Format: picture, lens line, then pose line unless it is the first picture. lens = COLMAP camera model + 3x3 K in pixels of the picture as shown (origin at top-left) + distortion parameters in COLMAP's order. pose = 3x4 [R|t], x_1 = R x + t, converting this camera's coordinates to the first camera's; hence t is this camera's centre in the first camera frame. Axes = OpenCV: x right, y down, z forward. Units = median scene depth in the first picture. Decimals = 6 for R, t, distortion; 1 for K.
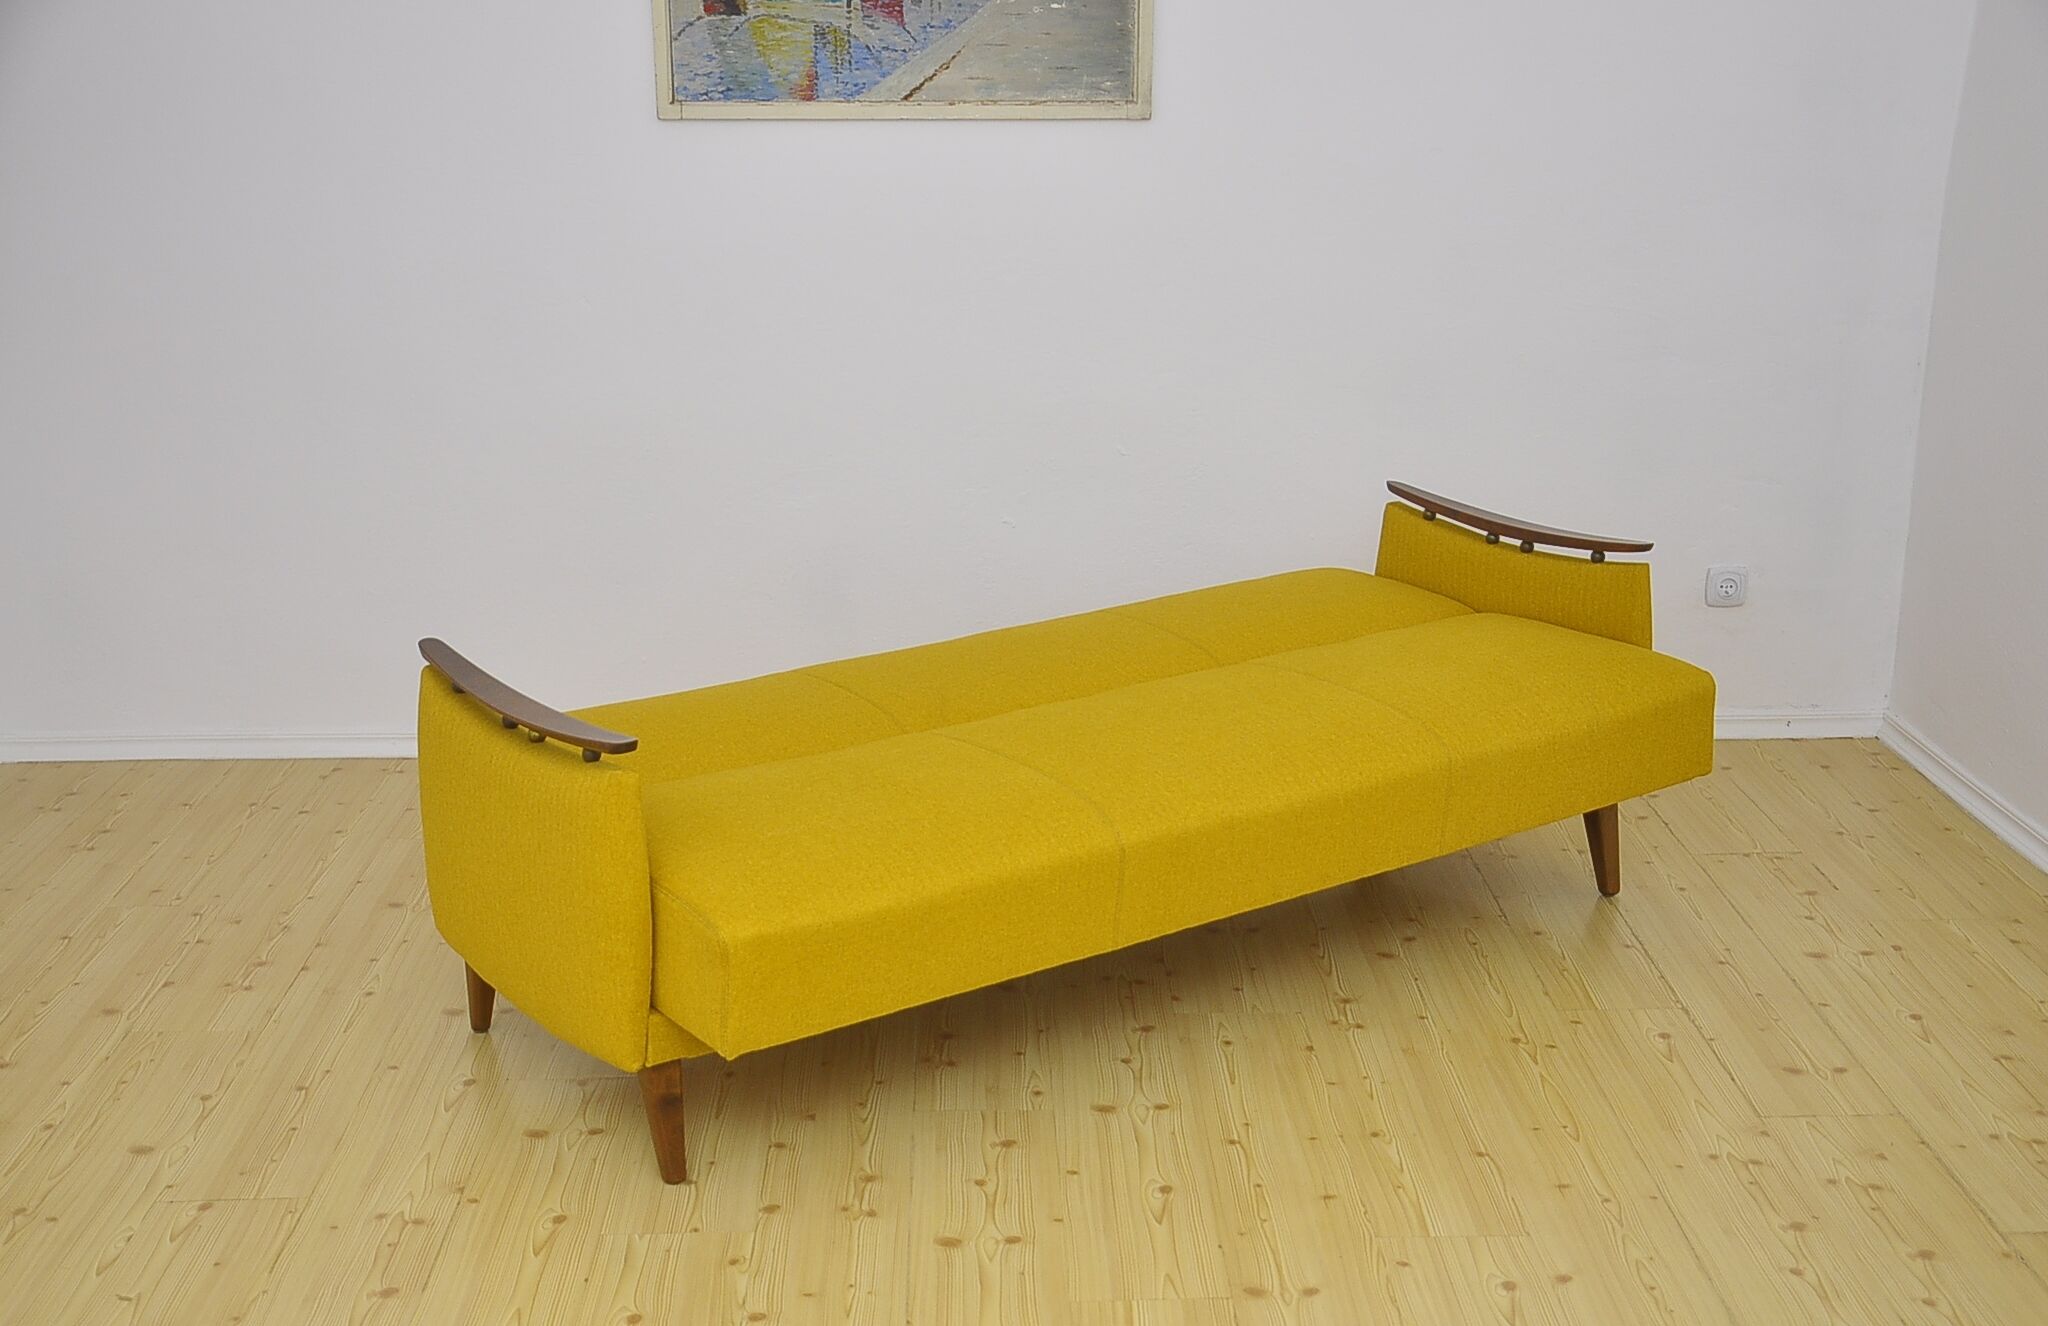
lens RADIAL K [[2548.7, 0, 1018.2], [0, 2548.7, 747.4], [0, 0, 1]] dist [0.097790, 0.000000]
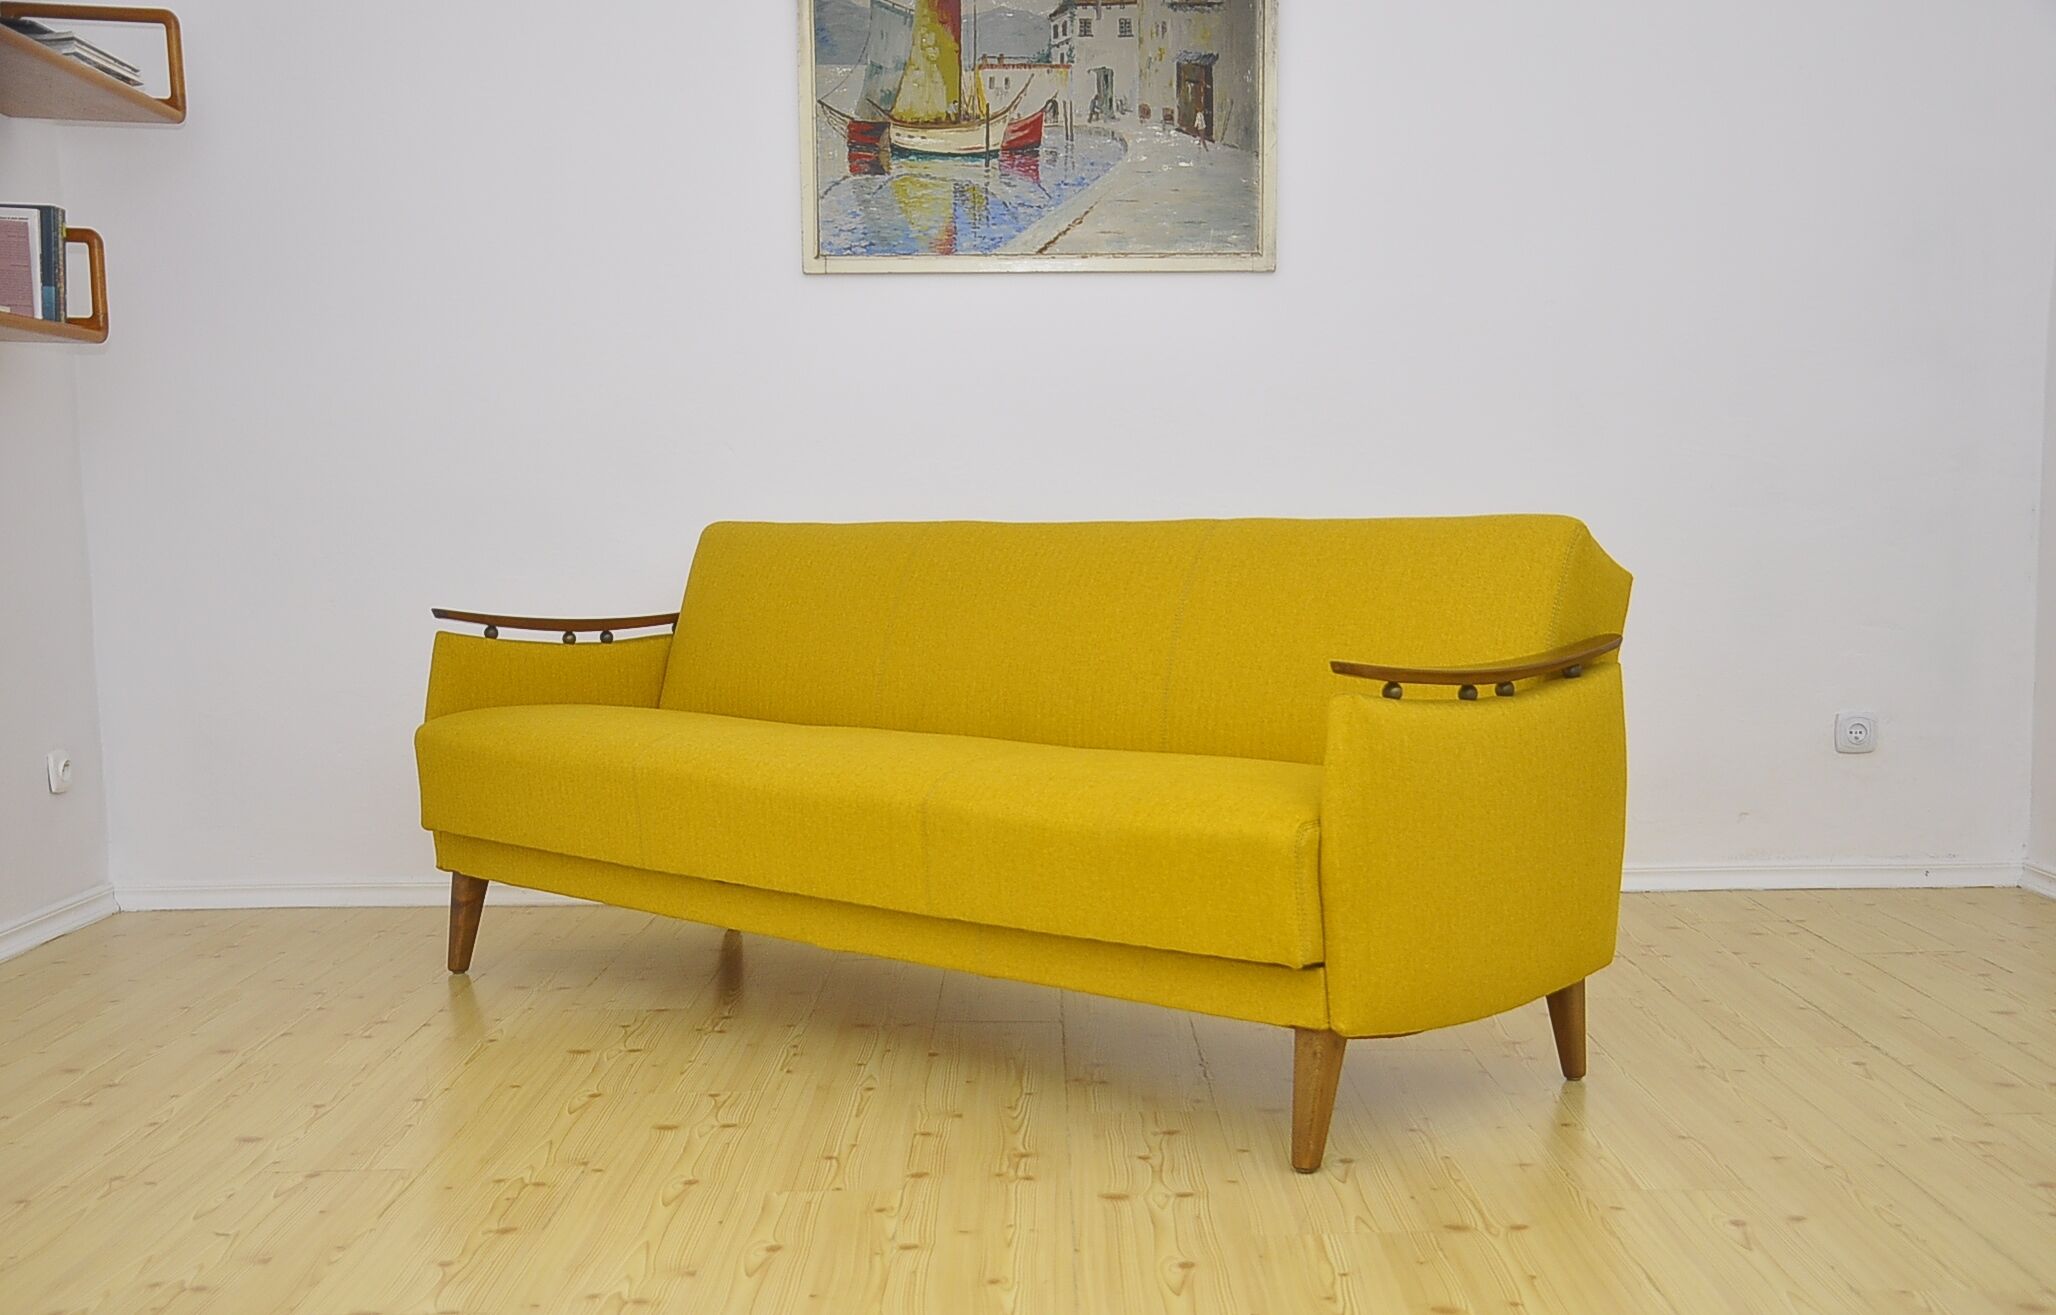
lens RADIAL K [[2366.8, 0, 1057.4], [0, 2366.8, 773.6], [0, 0, 1]] dist [0.062028, 0.000000]
pose [[0.999876, -0.003462, -0.015352, -0.028080], [0.000498, 0.981980, -0.188984, 0.169591], [0.015730, 0.188953, 0.981860, 0.113337]]
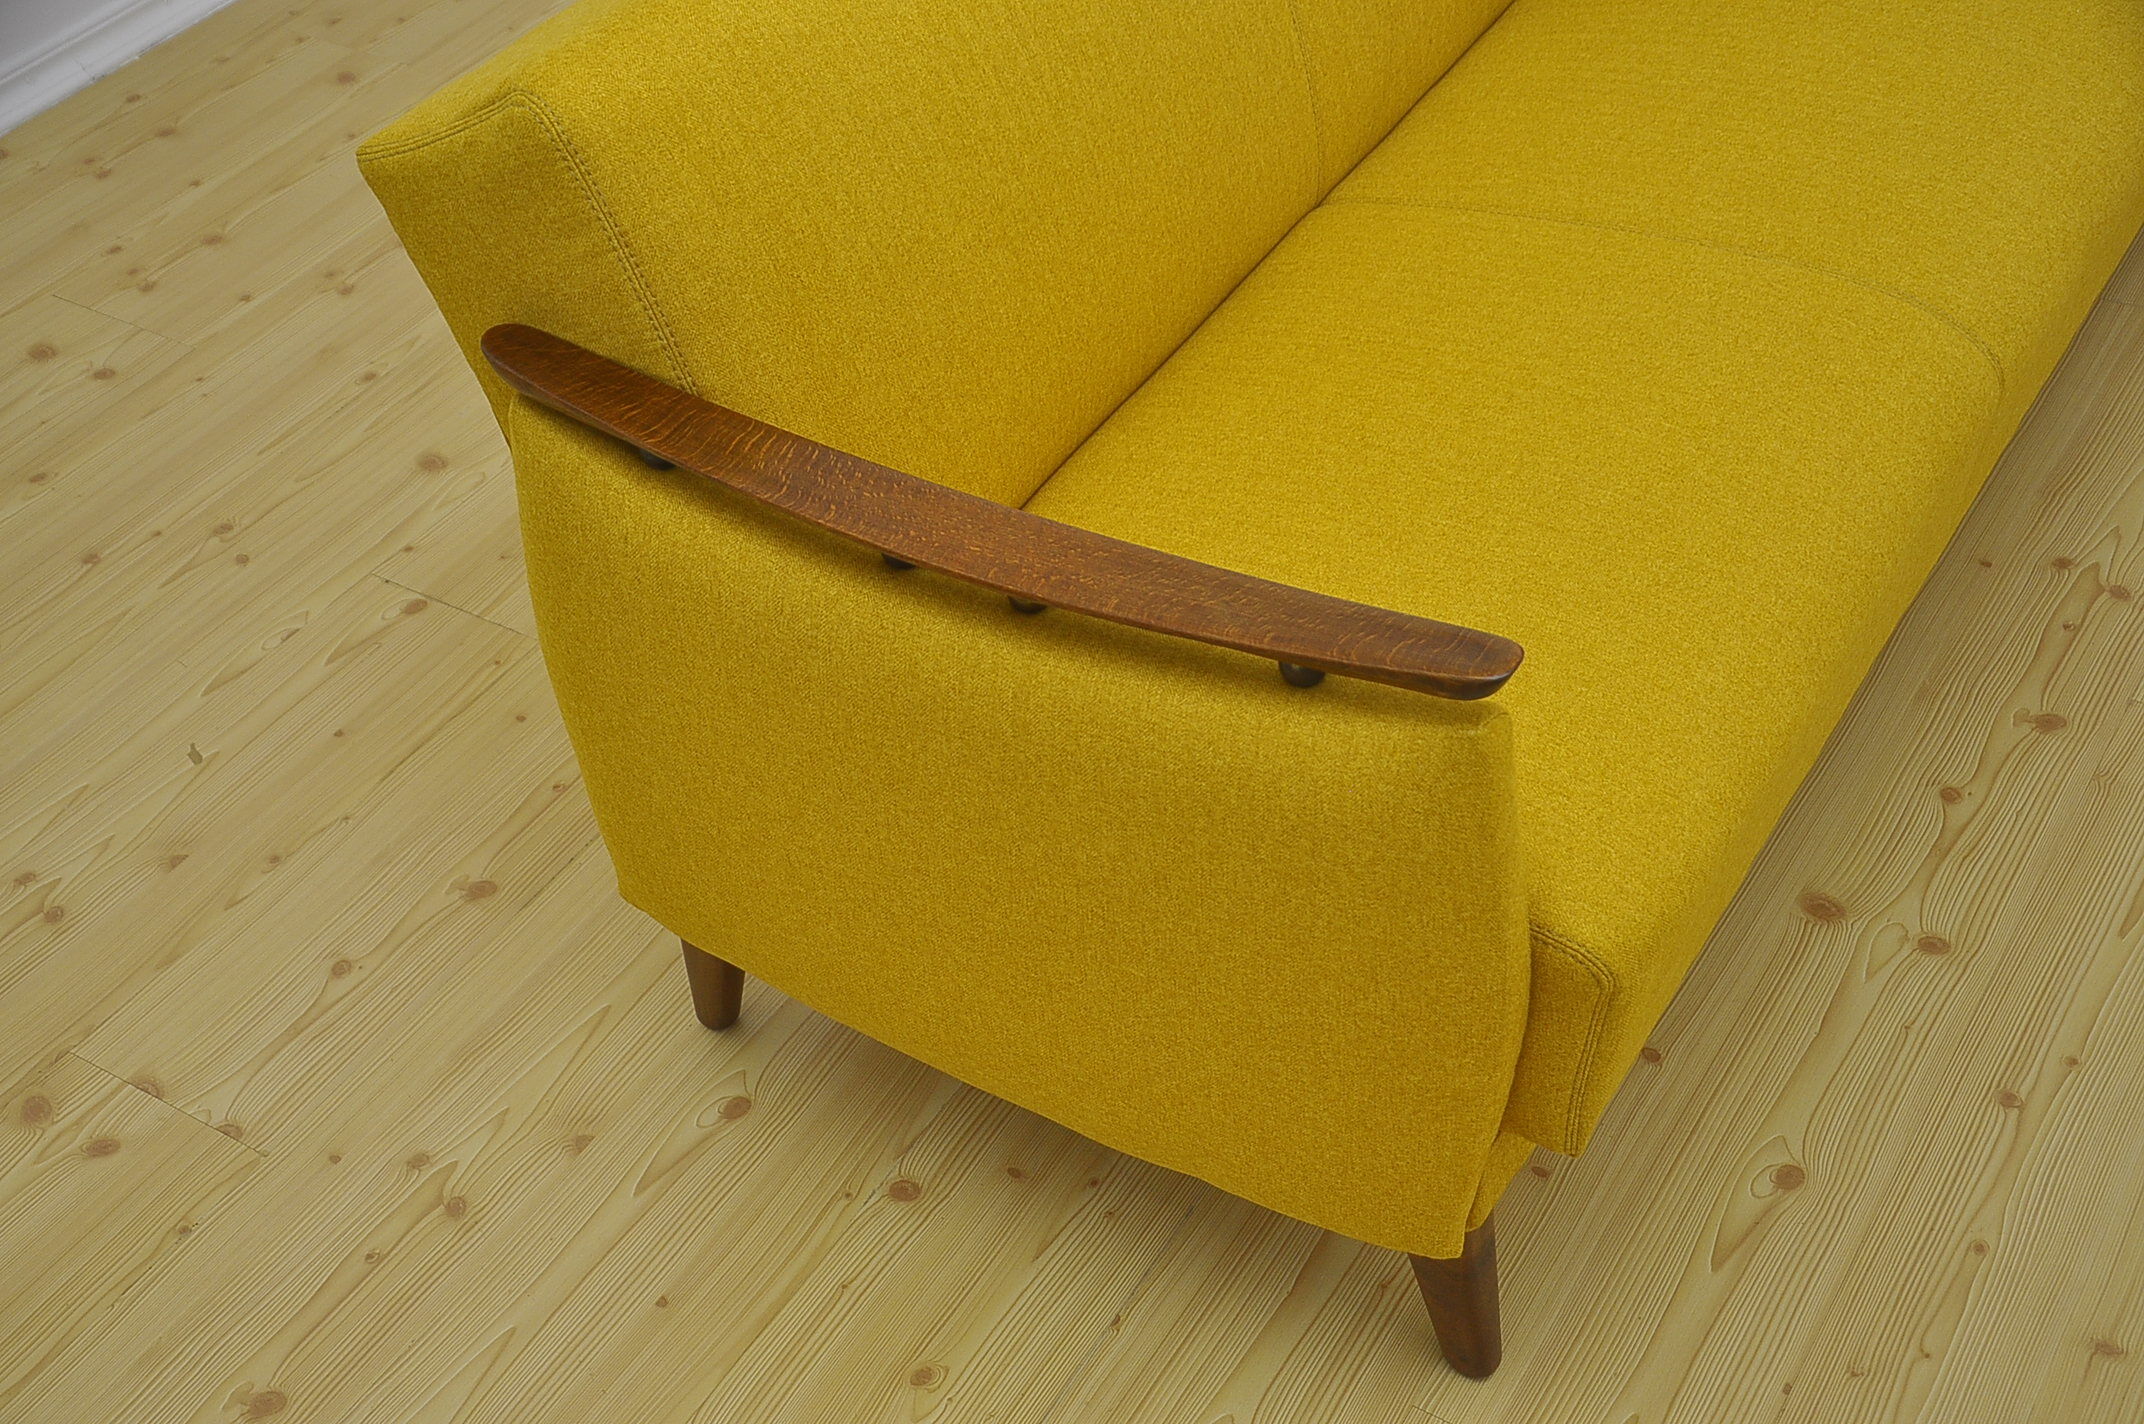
lens RADIAL K [[2598.6, 0, 1070.7], [0, 2598.6, 746.7], [0, 0, 1]] dist [0.073211, 0.000000]
pose [[0.835381, 0.342008, -0.430314, 0.113840], [-0.114829, 0.874166, 0.471855, -0.111939], [0.537544, -0.344766, 0.769534, 0.474545]]
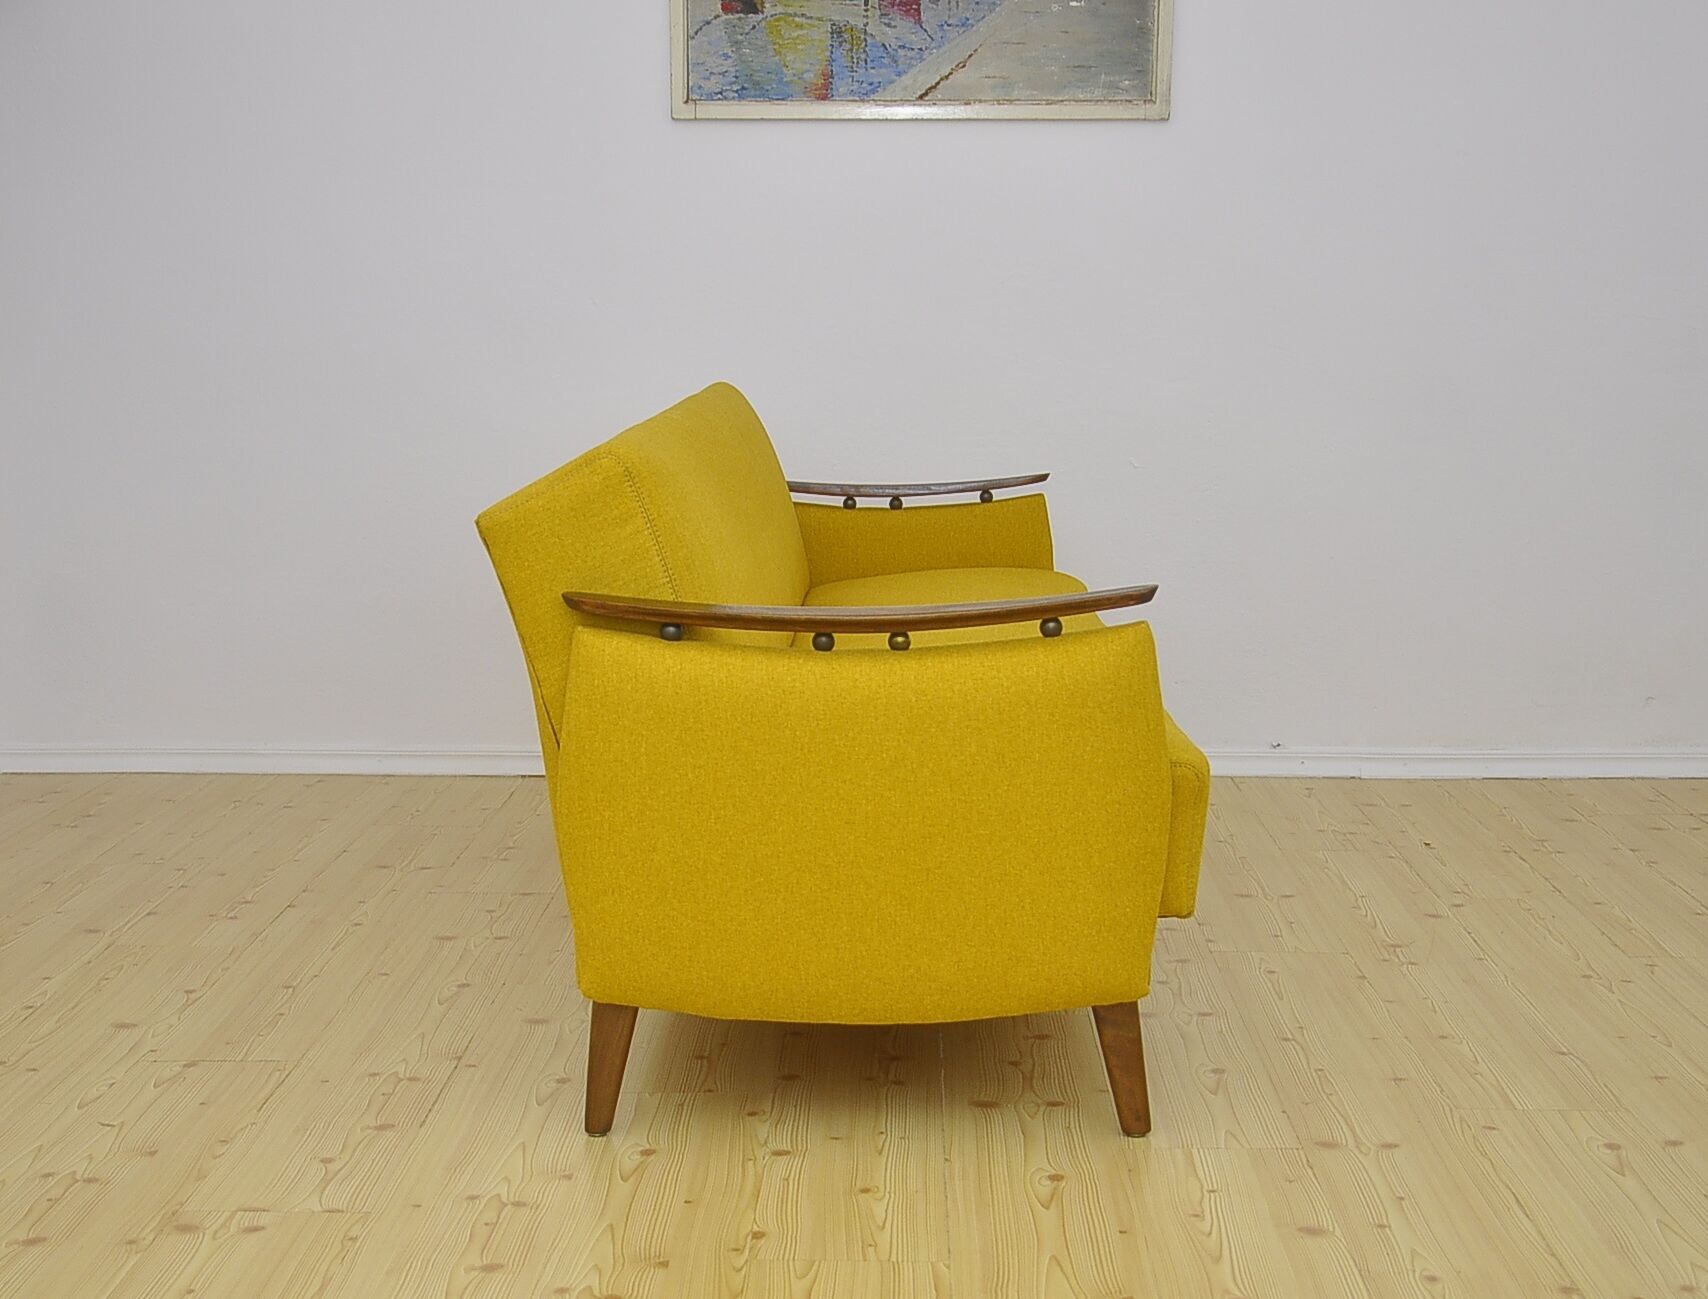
lens RADIAL K [[2548.6, 0, 838.9], [0, 2548.6, 760.6], [0, 0, 1]] dist [0.088241, 0.000000]
pose [[0.998797, 0.013035, -0.047262, -0.031131], [-0.018865, 0.991967, -0.125079, 0.154307], [0.045252, 0.125820, 0.991020, 0.060871]]
